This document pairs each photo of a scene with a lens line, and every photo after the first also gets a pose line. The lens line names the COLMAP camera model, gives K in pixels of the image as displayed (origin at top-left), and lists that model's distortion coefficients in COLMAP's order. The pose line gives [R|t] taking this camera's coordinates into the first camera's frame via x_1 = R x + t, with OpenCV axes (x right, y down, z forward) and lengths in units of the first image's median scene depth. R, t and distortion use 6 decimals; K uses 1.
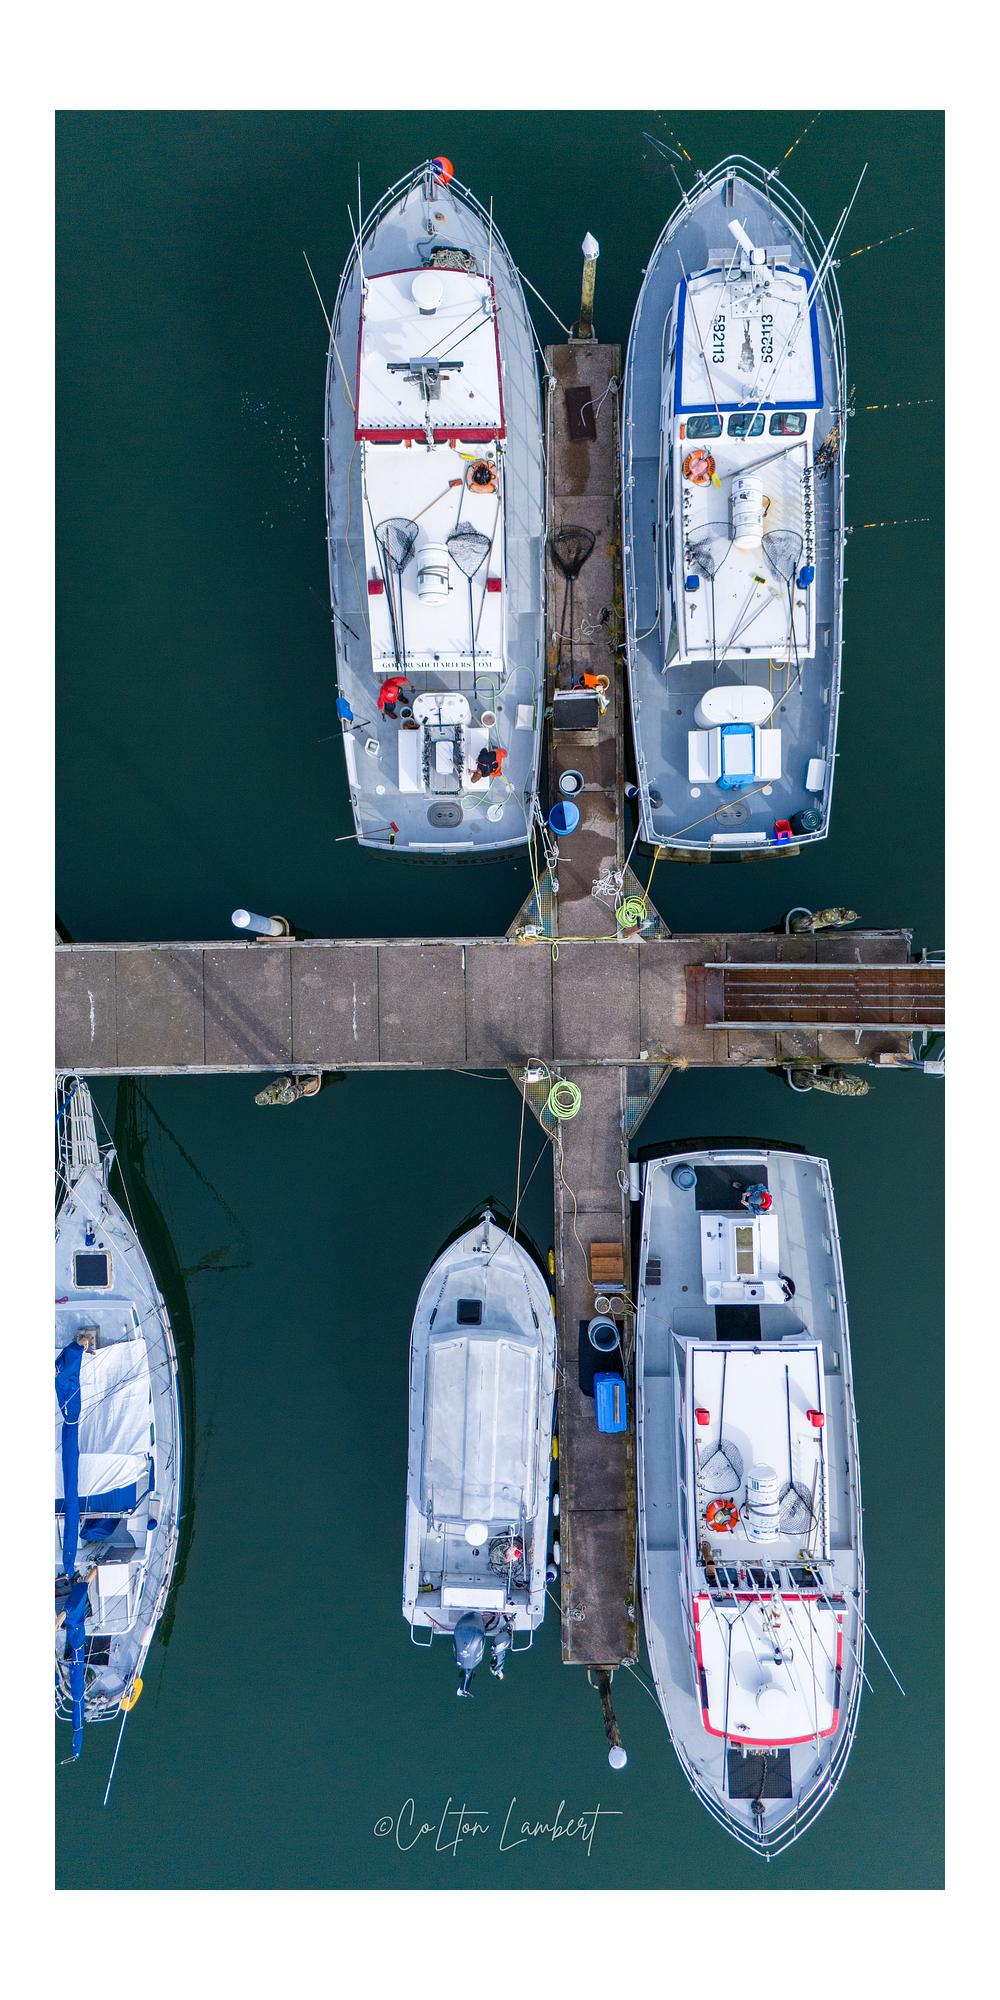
lens RADIAL K [[1457.2, 0, 486.8], [0, 1457.2, 999.3], [0, 0, 1]] dist [0.060116, -0.001714]
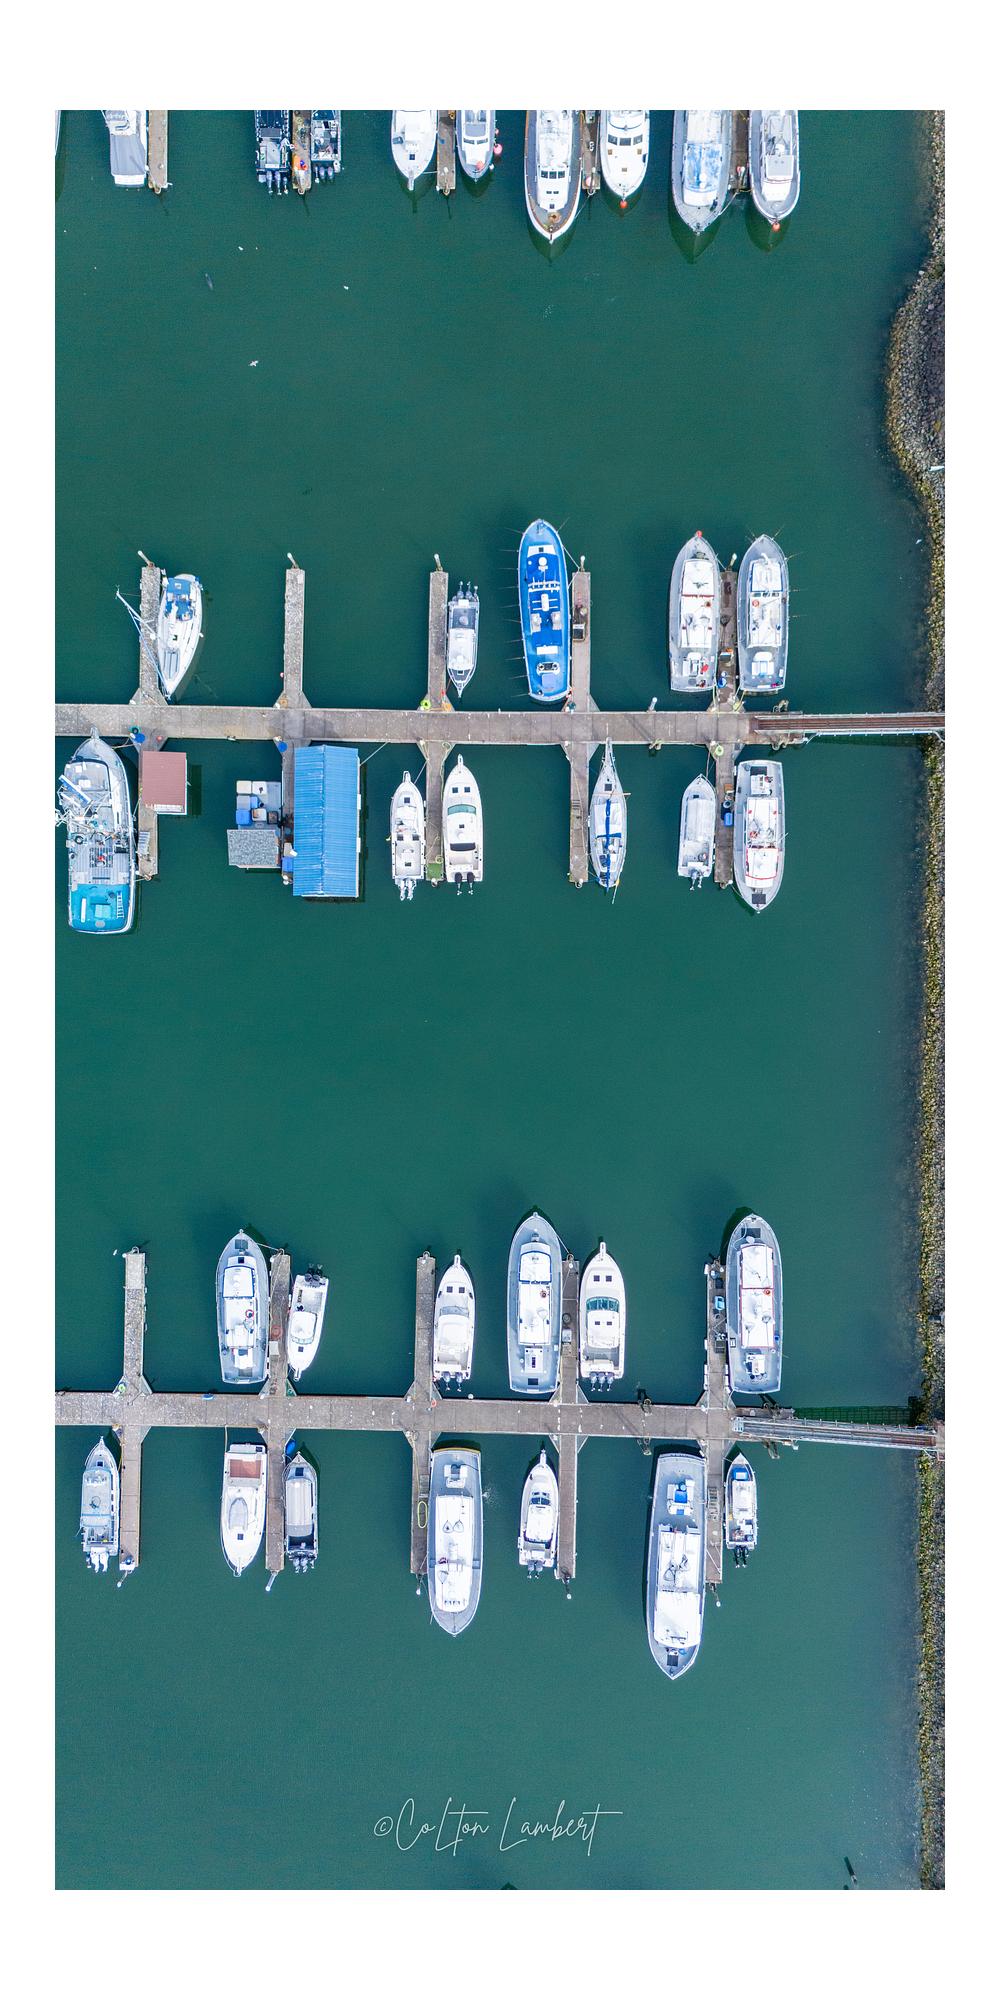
lens RADIAL K [[1457.2, 0, 486.8], [0, 1457.2, 999.3], [0, 0, 1]] dist [0.060116, -0.001714]
pose [[0.998912, 0.030305, -0.035452, -0.453370], [-0.031003, 0.999333, -0.019286, 0.903172], [0.034844, 0.020364, 0.999185, -3.276167]]
